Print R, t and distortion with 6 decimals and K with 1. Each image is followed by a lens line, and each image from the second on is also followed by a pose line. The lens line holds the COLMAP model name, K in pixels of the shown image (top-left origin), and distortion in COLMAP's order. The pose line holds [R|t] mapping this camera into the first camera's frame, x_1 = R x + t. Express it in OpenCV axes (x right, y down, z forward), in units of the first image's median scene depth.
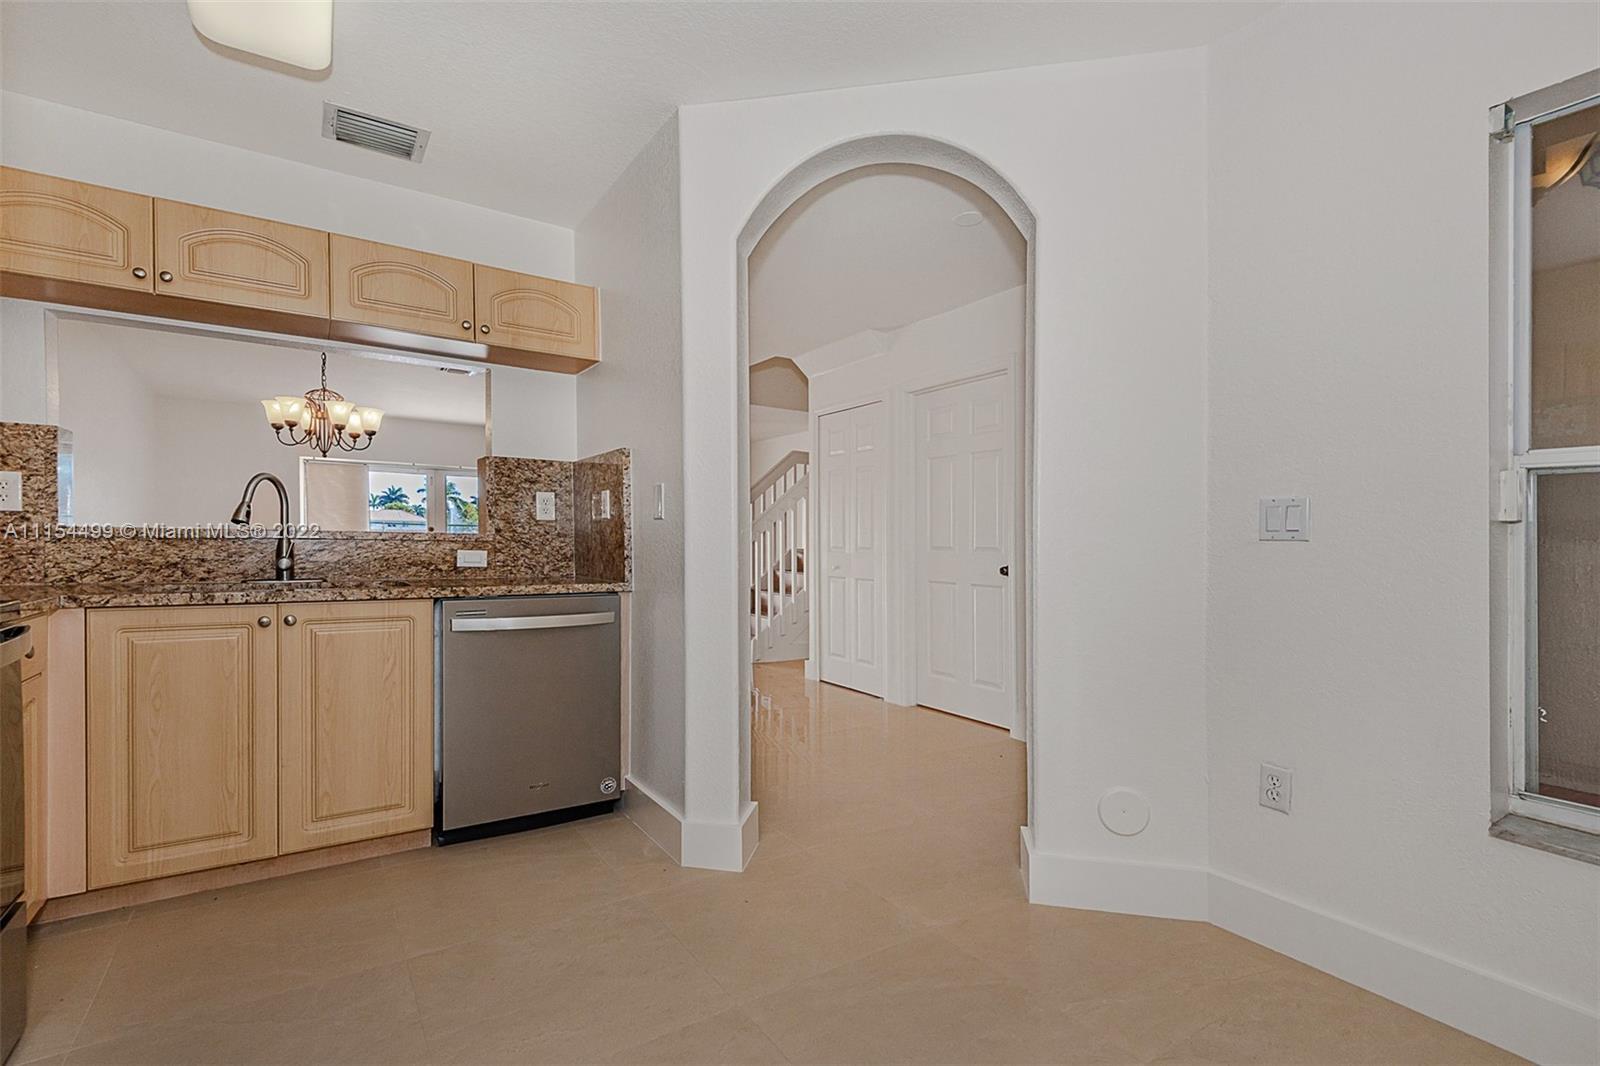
lens RADIAL K [[730.4, 0, 796.4], [0, 730.4, 539.1], [0, 0, 1]] dist [0.001267, -0.001272]
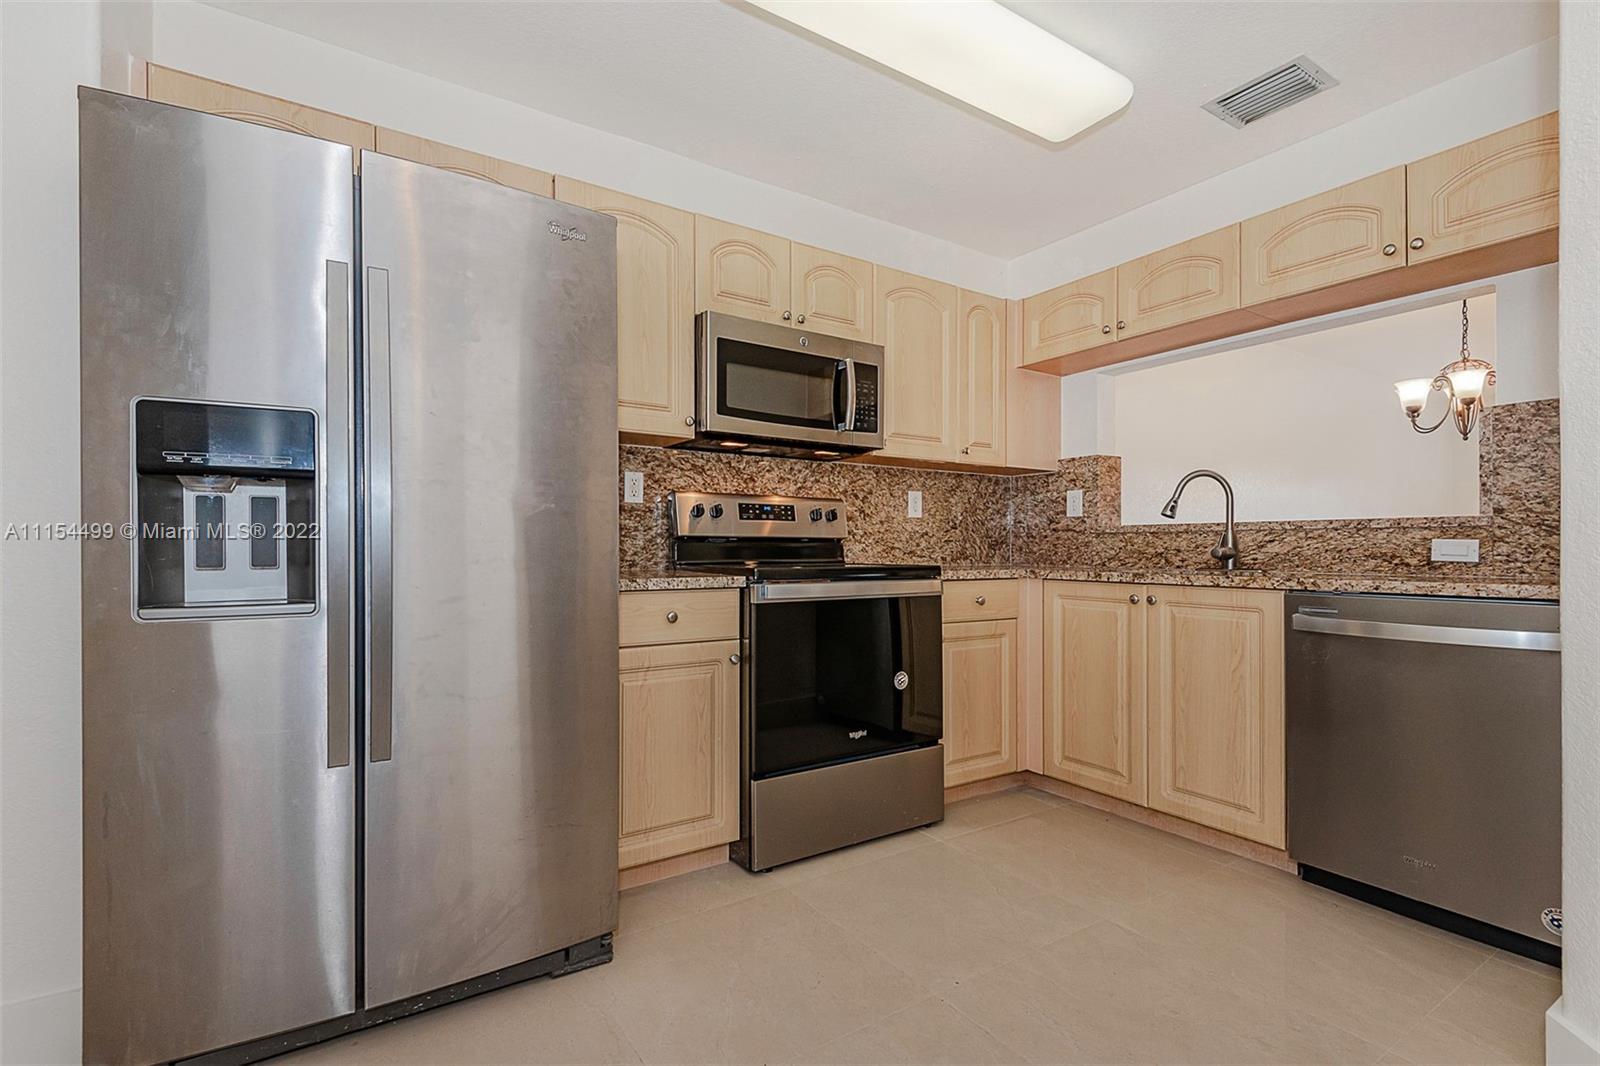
lens RADIAL K [[730.4, 0, 783.0], [0, 730.4, 557.3], [0, 0, 1]] dist [0.001267, -0.001272]
pose [[-0.023608, 0.000089, -0.999721, 0.380961], [0.002551, 0.999997, 0.000029, 0.038591], [0.999718, -0.002549, -0.023609, 0.404149]]
